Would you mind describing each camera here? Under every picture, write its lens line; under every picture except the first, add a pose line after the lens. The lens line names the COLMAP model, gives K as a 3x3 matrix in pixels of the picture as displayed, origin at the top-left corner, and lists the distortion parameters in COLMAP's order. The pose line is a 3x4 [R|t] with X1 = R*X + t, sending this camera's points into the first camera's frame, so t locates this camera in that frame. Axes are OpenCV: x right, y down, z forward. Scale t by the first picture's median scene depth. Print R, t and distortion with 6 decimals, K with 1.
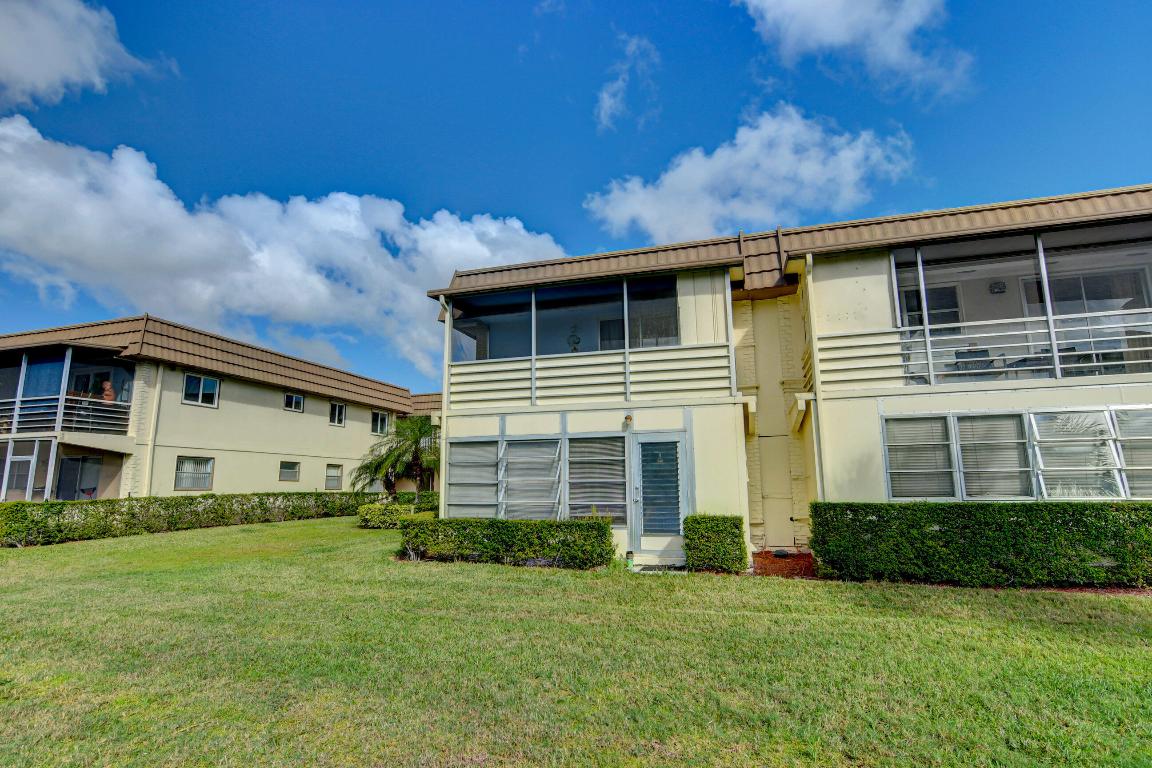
lens RADIAL K [[564.4, 0, 572.1], [0, 564.4, 394.0], [0, 0, 1]] dist [-0.032127, 0.011302]
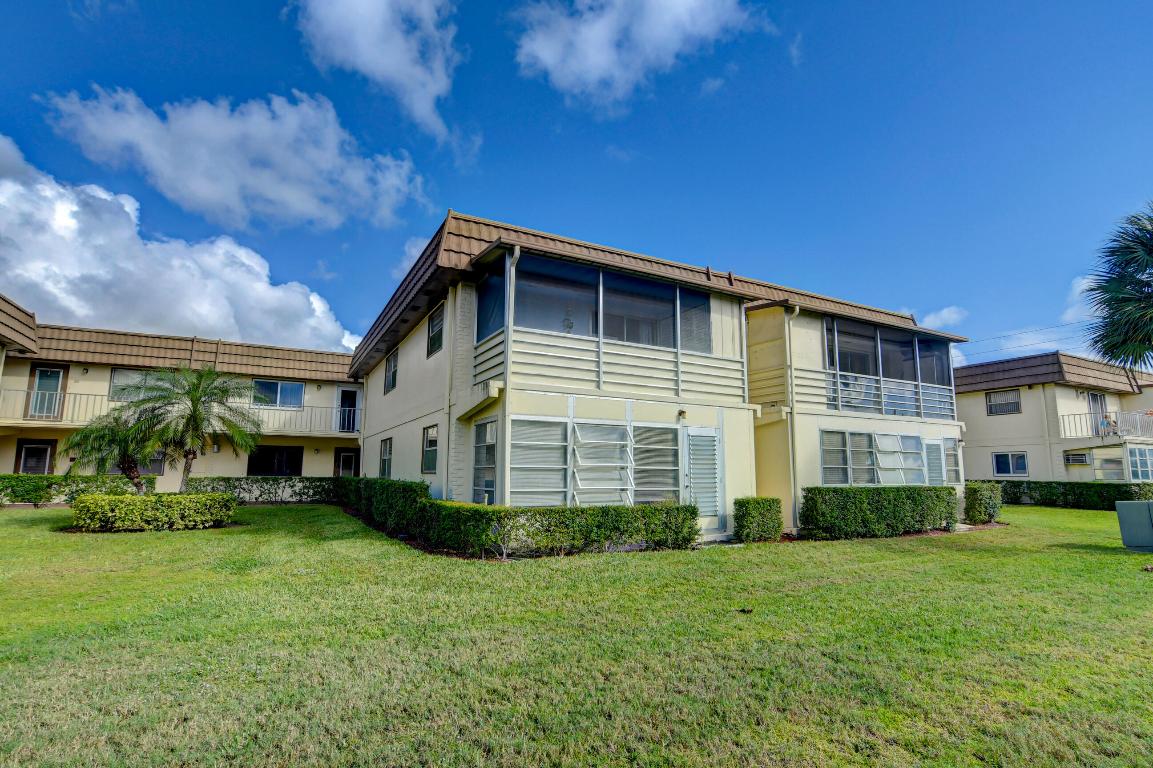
lens RADIAL K [[564.9, 0, 572.6], [0, 564.9, 394.0], [0, 0, 1]] dist [-0.032127, 0.011302]
pose [[0.713341, 0.112405, 0.691744, -0.877675], [-0.124239, 0.991702, -0.033030, 0.074406], [-0.689717, -0.062380, 0.721387, 0.368157]]
